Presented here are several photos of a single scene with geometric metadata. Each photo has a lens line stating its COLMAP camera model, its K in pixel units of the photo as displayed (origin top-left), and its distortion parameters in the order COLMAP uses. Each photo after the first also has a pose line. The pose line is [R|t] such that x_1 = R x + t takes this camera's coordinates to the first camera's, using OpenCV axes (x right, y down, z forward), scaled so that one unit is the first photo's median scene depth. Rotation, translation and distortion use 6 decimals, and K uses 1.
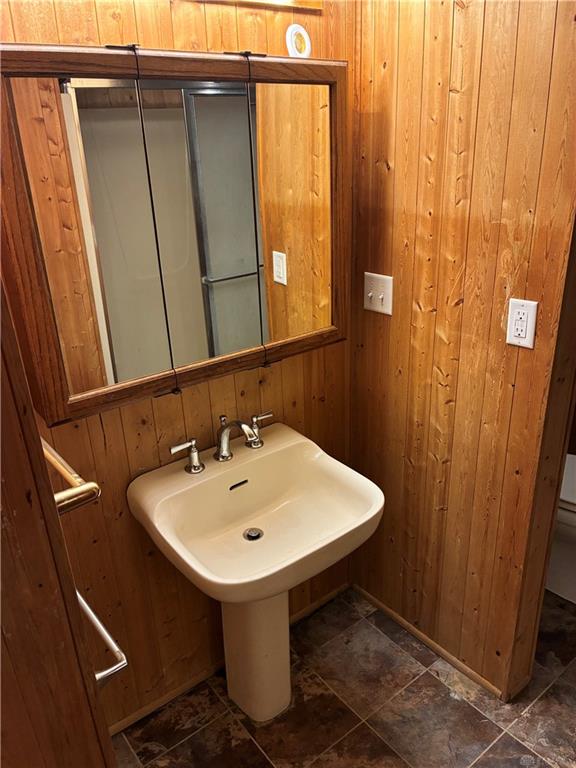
lens RADIAL K [[585.9, 0, 287.9], [0, 585.9, 381.9], [0, 0, 1]] dist [0.044349, -0.059396]
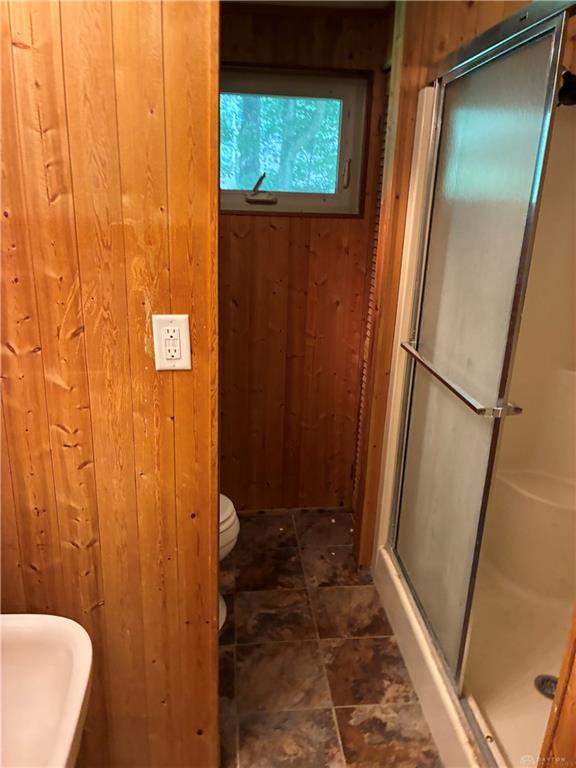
lens RADIAL K [[585.9, 0, 289.3], [0, 585.9, 386.3], [0, 0, 1]] dist [0.044349, -0.059396]
pose [[0.527257, -0.198703, 0.826146, -0.210176], [0.264604, 0.962324, 0.062583, -0.045061], [-0.807456, 0.185605, 0.559970, 0.384132]]
